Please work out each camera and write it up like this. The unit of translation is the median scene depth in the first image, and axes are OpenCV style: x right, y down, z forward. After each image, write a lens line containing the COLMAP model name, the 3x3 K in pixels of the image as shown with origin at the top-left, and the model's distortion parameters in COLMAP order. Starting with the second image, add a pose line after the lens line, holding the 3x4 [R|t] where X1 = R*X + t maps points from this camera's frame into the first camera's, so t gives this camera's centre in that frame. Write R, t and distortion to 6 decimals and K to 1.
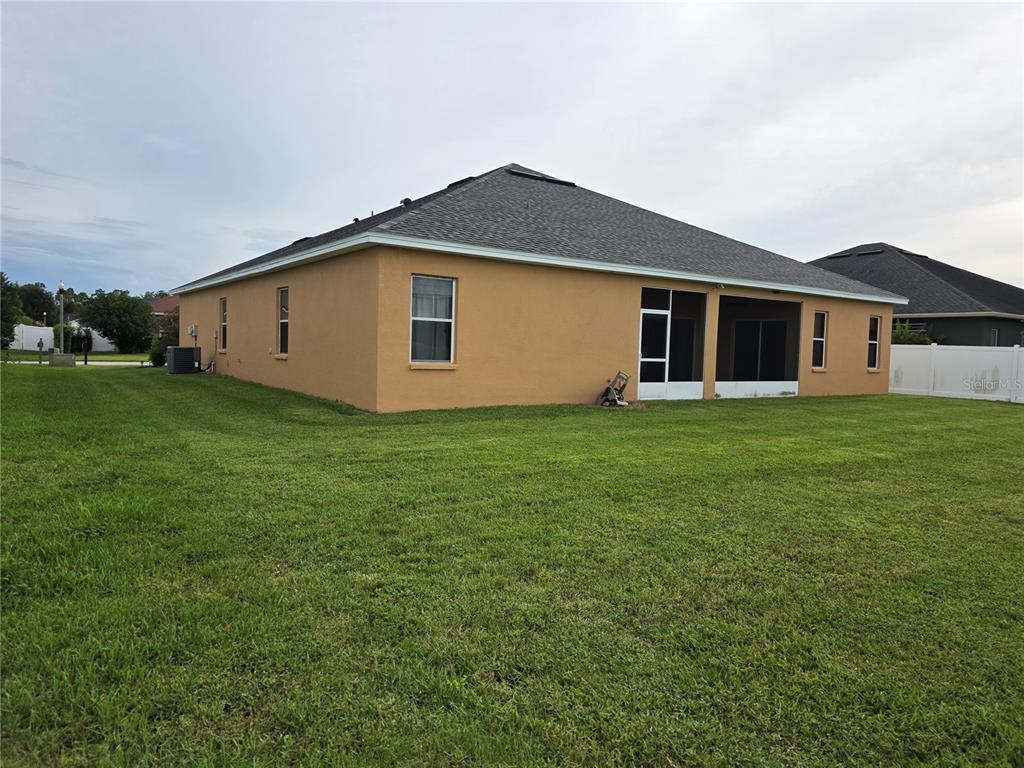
lens RADIAL K [[687.7, 0, 501.2], [0, 687.7, 373.7], [0, 0, 1]] dist [0.047287, -0.051250]
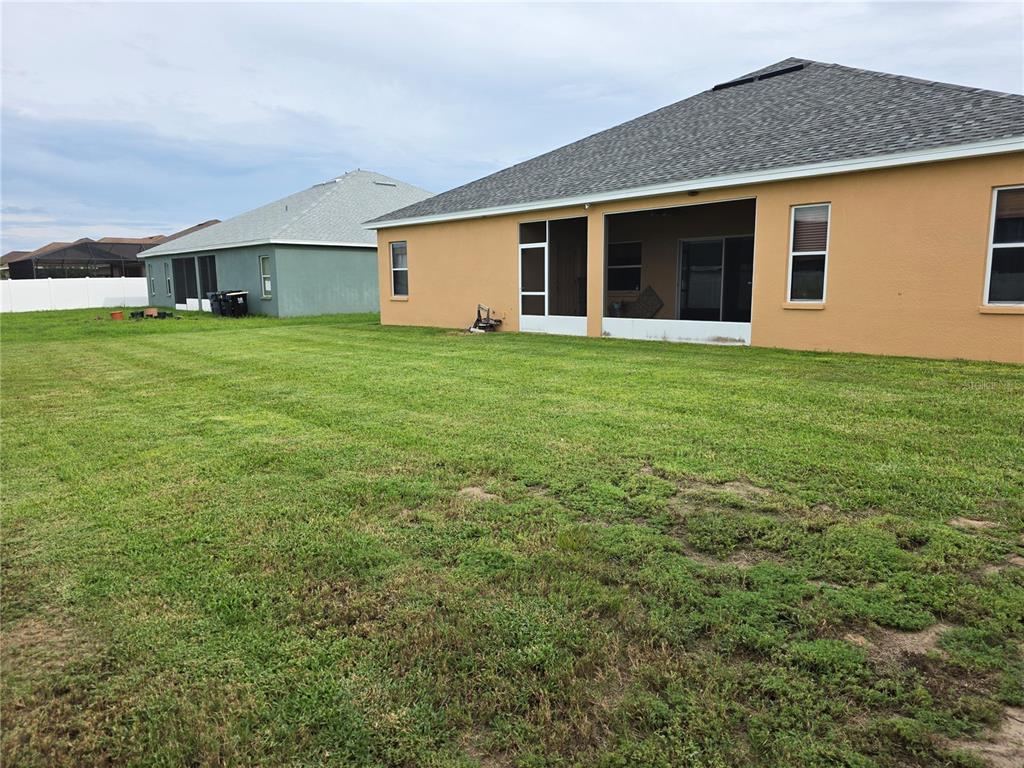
lens RADIAL K [[687.7, 0, 512.0], [0, 687.7, 384.9], [0, 0, 1]] dist [0.047287, -0.051250]
pose [[0.148048, 0.114027, -0.982385, 1.193669], [-0.024874, 0.993446, 0.111562, 0.001949], [0.988667, 0.007919, 0.149914, 0.784043]]
